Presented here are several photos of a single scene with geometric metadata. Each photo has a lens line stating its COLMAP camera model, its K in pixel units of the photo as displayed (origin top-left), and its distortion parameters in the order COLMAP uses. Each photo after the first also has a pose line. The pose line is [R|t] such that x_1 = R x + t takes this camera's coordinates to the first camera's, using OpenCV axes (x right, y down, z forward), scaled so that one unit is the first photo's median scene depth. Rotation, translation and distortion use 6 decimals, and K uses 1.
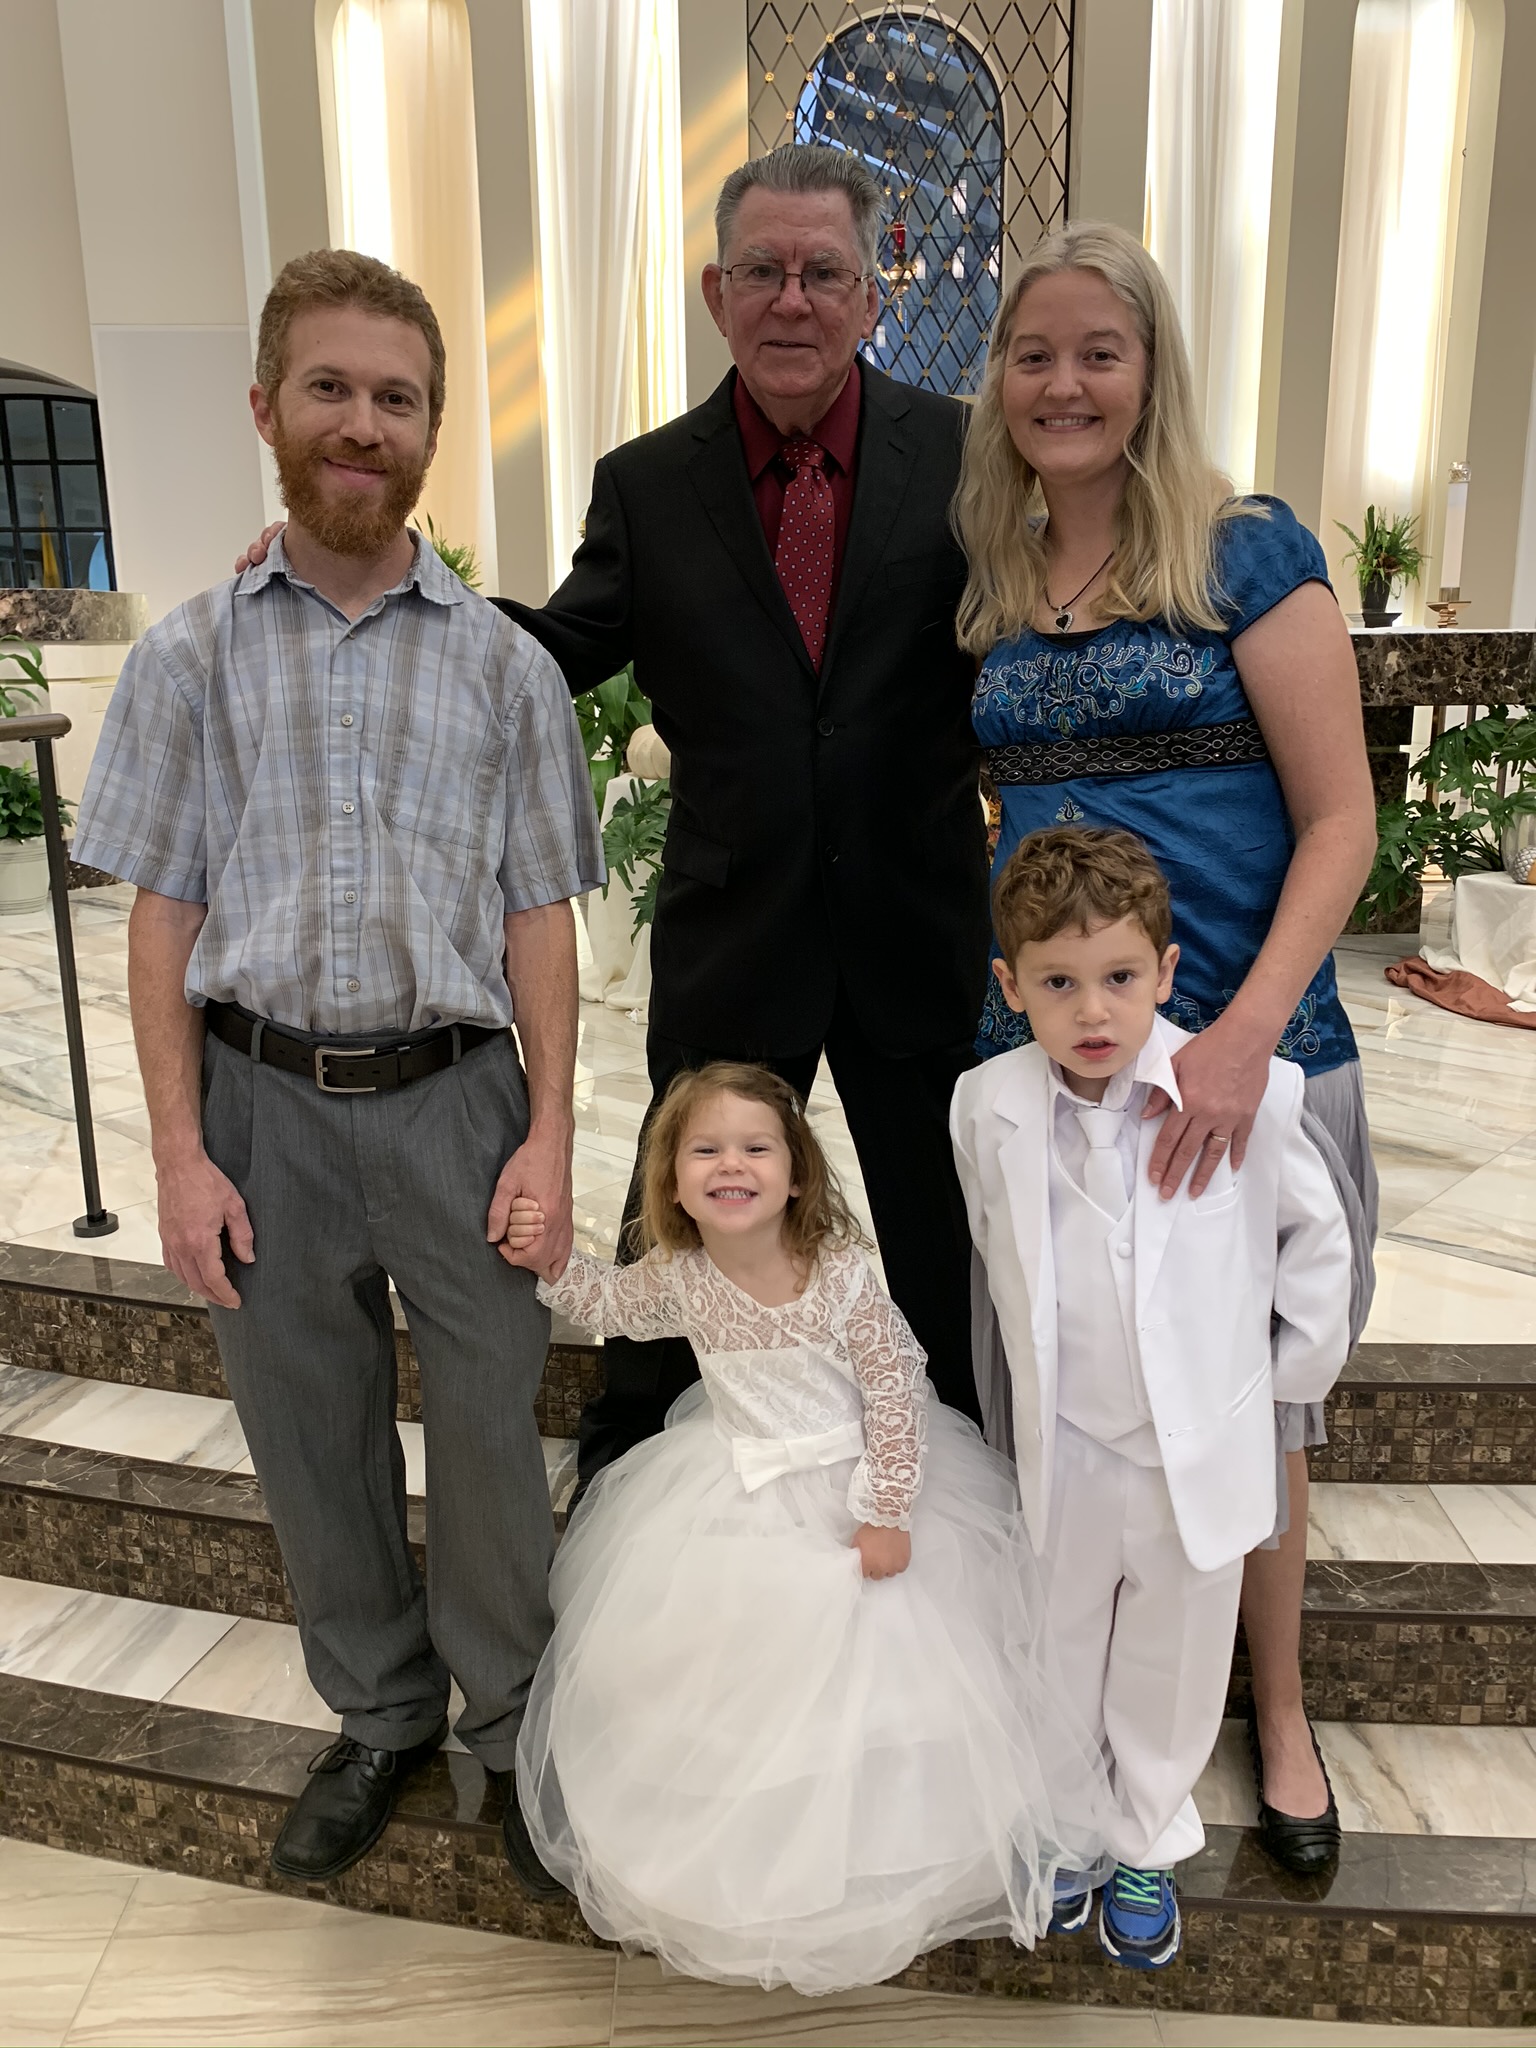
lens RADIAL K [[1553.6, 0, 768.0], [0, 1553.6, 1024.0], [0, 0, 1]] dist [0.000422, 0.032856]
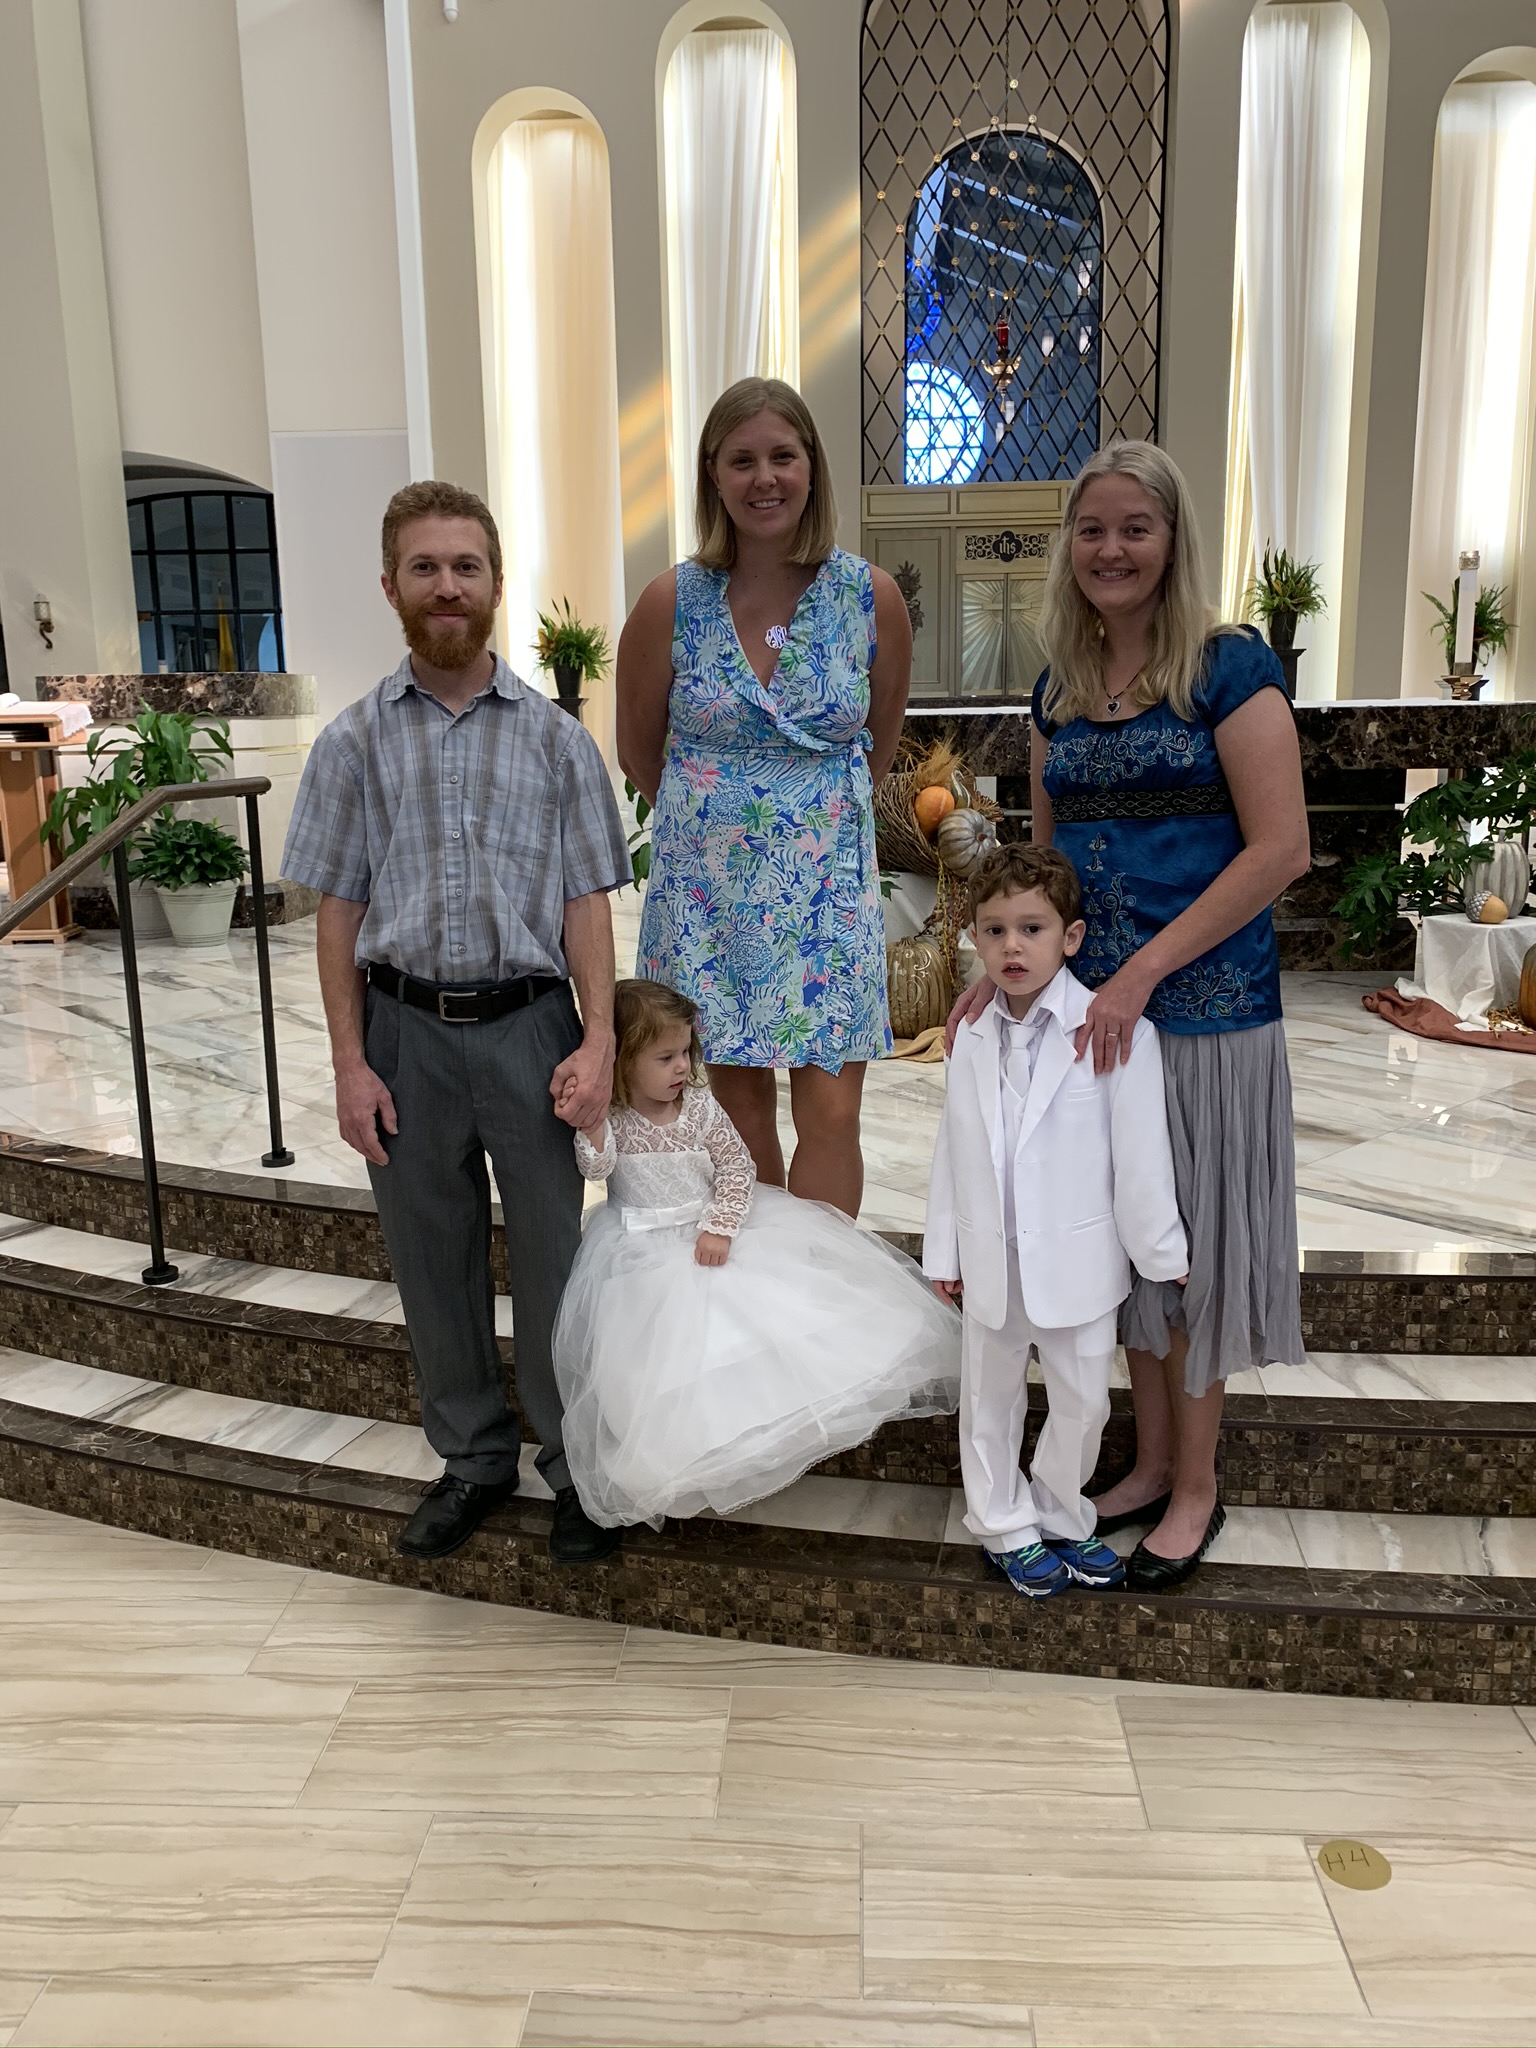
lens RADIAL K [[1547.4, 0, 768.0], [0, 1547.4, 1024.0], [0, 0, 1]] dist [0.035351, 0.003225]
pose [[0.996301, 0.012562, -0.085004, 0.122137], [-0.015945, 0.999103, -0.039240, 0.075308], [0.084435, 0.040450, 0.995608, -0.368731]]
